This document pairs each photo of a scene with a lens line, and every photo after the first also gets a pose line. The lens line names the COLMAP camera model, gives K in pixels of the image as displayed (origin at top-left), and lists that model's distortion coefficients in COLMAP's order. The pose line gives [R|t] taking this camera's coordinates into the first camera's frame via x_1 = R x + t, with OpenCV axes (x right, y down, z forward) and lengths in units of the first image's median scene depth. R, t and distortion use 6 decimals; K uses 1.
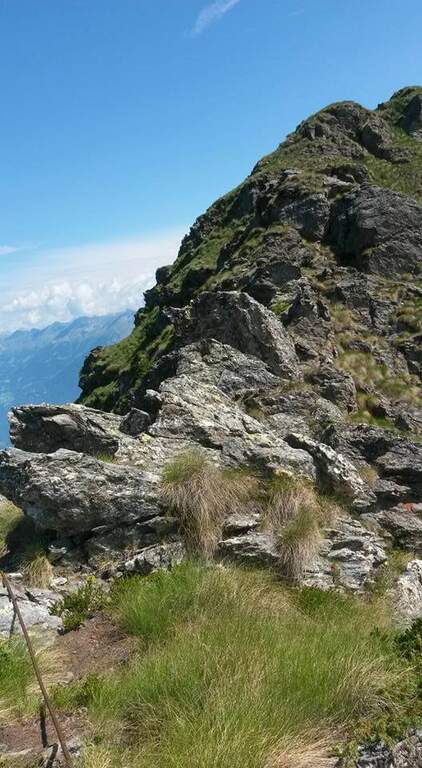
lens RADIAL K [[578.9, 0, 211.0], [0, 578.9, 384.0], [0, 0, 1]] dist [0.006893, -0.003098]
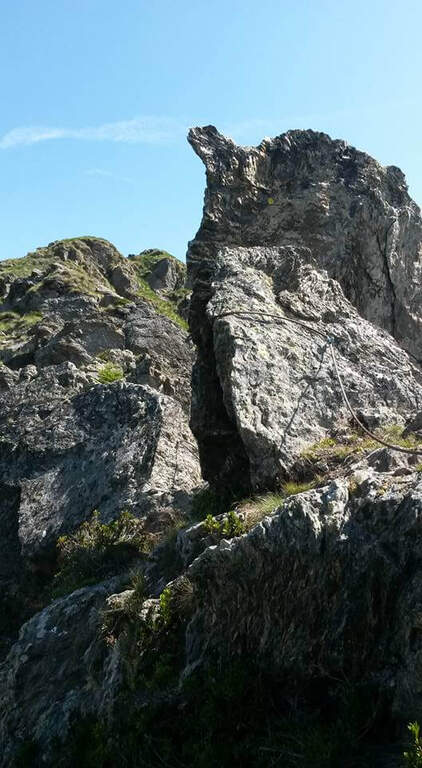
lens RADIAL K [[578.9, 0, 211.0], [0, 578.9, 384.0], [0, 0, 1]] dist [0.006893, -0.003098]
pose [[0.840150, 0.250838, 0.480861, -0.050695], [-0.120681, 0.950854, -0.285155, 0.027197], [-0.528757, 0.181542, 0.829131, 0.193679]]
